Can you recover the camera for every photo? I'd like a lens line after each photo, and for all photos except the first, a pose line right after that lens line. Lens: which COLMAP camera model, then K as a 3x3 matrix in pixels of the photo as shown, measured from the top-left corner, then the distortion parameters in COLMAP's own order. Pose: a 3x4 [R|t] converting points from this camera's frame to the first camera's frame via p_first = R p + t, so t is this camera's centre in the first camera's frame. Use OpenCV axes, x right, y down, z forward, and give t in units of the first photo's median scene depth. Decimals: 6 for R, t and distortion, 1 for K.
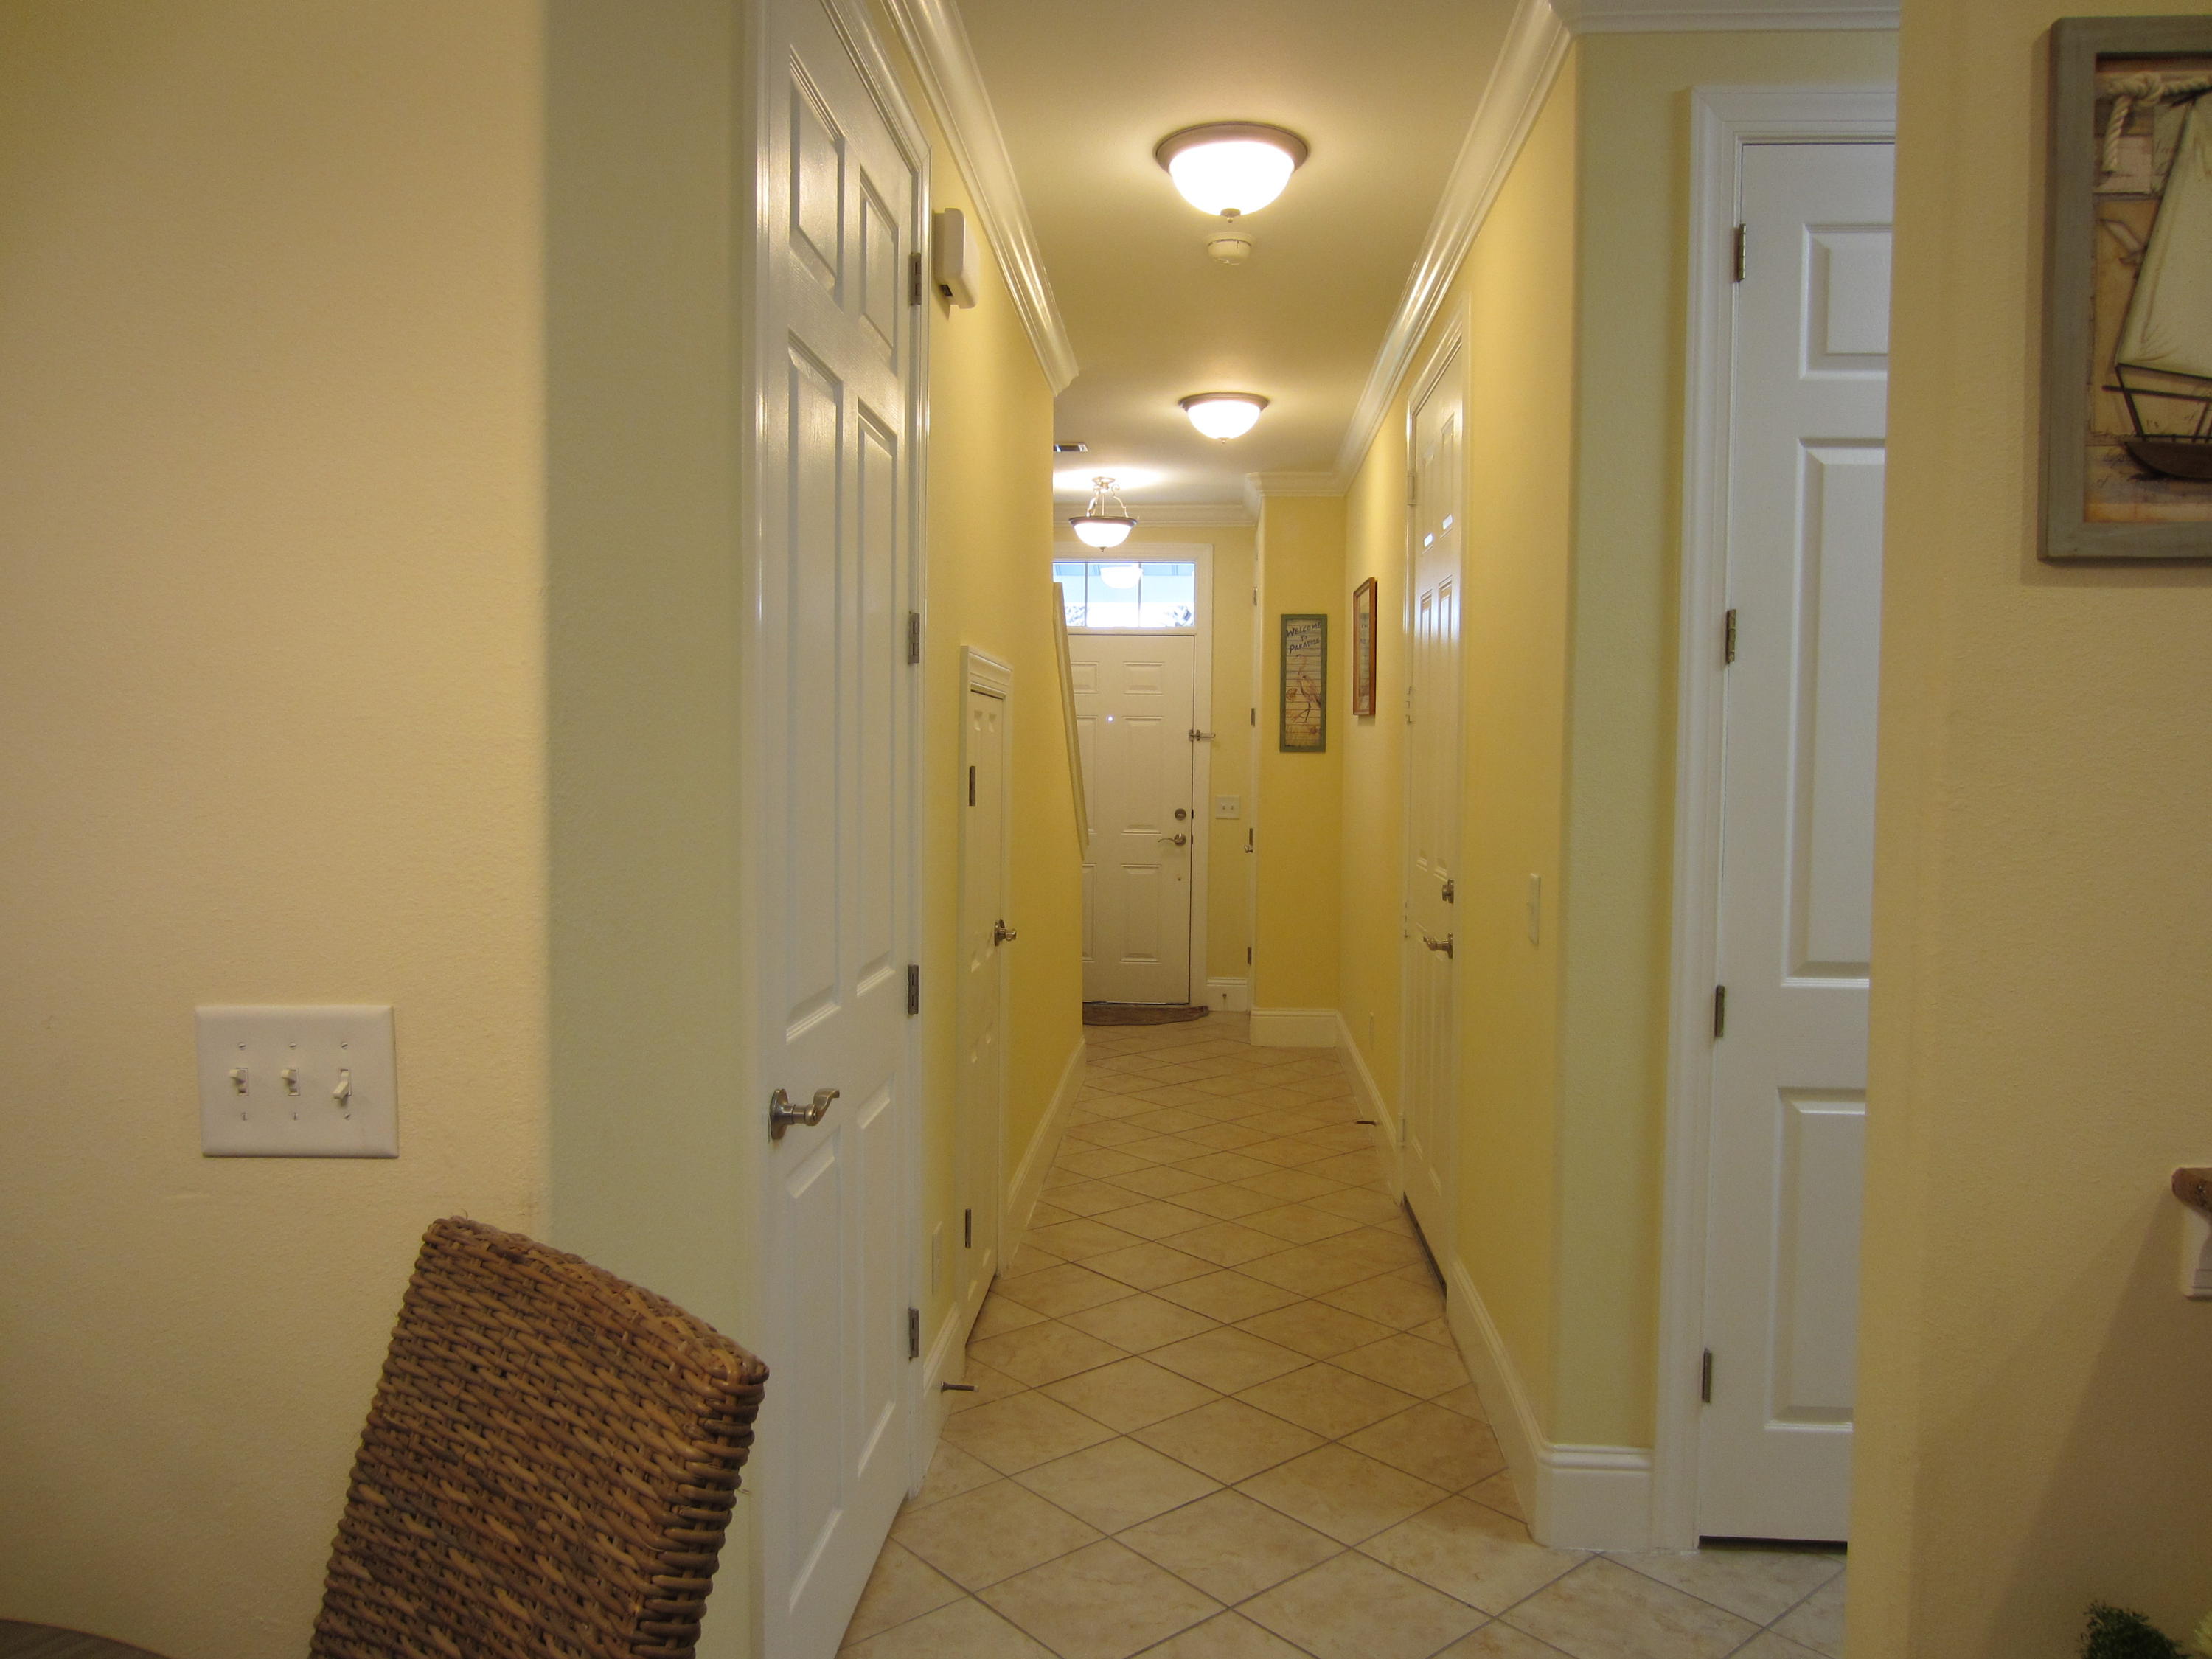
lens RADIAL K [[1568.7, 0, 1107.0], [0, 1568.7, 828.8], [0, 0, 1]] dist [-0.024950, 0.009751]
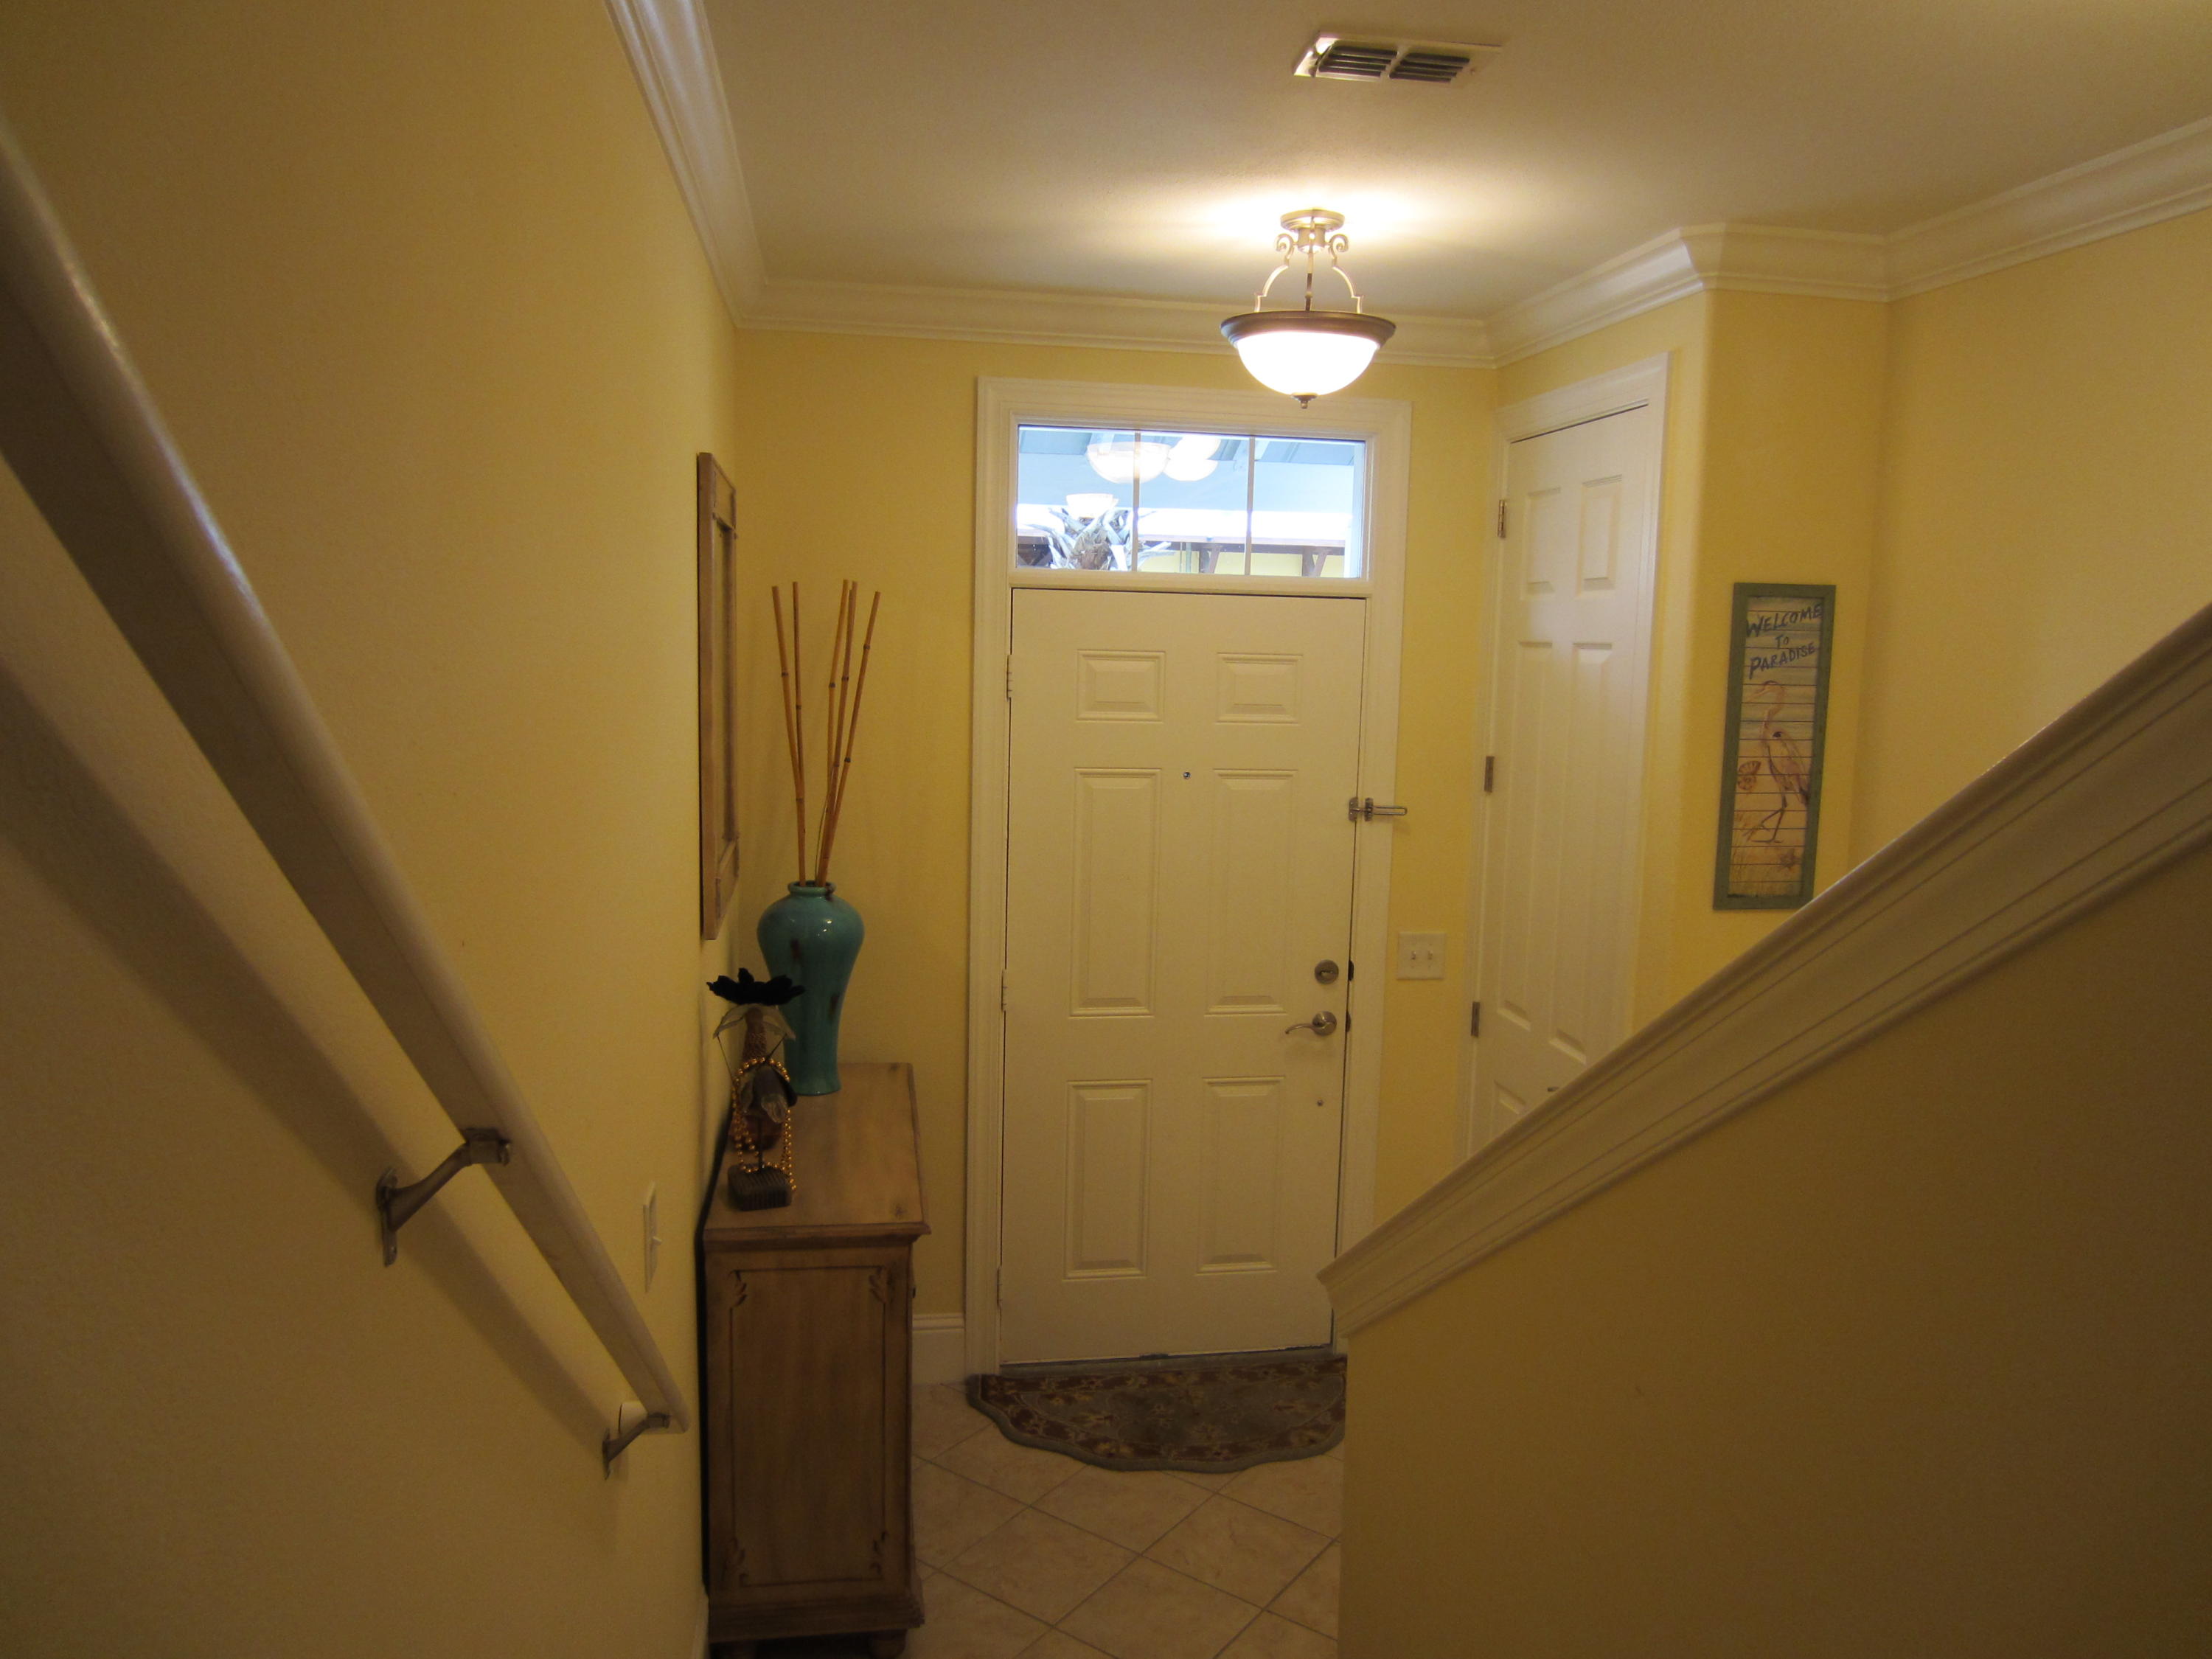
lens RADIAL K [[1568.7, 0, 1108.9], [0, 1568.7, 828.9], [0, 0, 1]] dist [-0.024950, 0.009751]
pose [[0.970291, -0.019071, 0.241188, -0.148536], [-0.002187, 0.996156, 0.087566, -0.106245], [-0.241931, -0.085492, 0.966520, 0.625551]]
